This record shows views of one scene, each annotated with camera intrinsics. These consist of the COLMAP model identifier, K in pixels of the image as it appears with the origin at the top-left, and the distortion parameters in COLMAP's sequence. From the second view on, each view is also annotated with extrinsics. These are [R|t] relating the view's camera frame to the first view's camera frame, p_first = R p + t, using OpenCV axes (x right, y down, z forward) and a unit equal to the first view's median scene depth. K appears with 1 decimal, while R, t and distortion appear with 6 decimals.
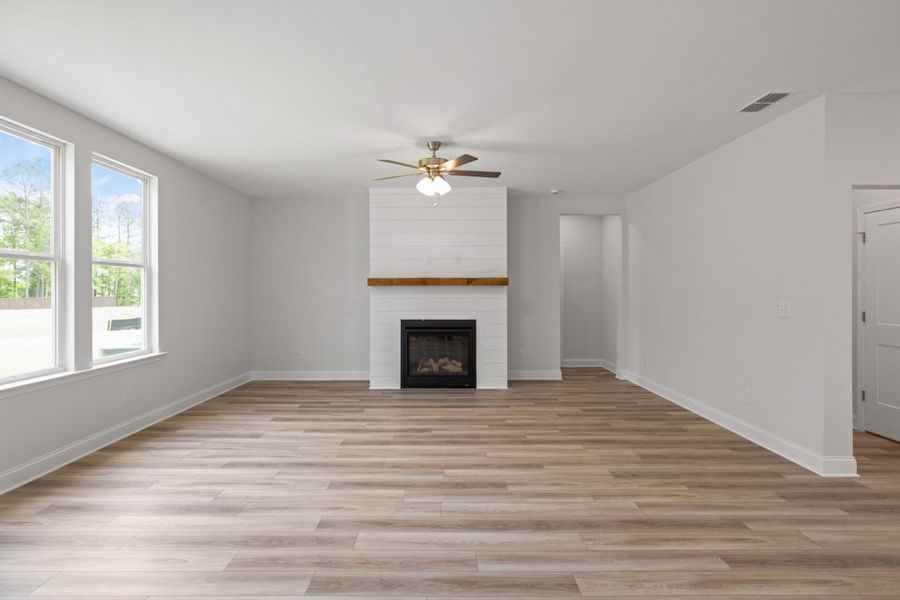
lens RADIAL K [[462.4, 0, 449.0], [0, 462.4, 292.9], [0, 0, 1]] dist [-0.002916, -0.000491]
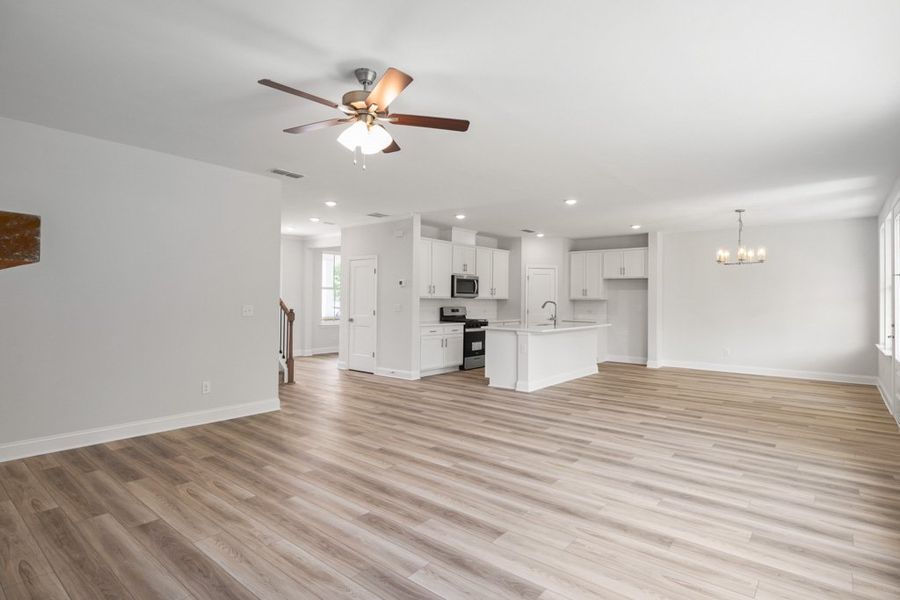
lens RADIAL K [[462.4, 0, 449.0], [0, 462.4, 292.9], [0, 0, 1]] dist [-0.002916, -0.000491]
pose [[-0.766379, 0.004841, 0.642370, -0.725196], [-0.005614, 0.999883, -0.014233, -0.003705], [-0.642364, -0.014514, -0.766262, 1.892792]]
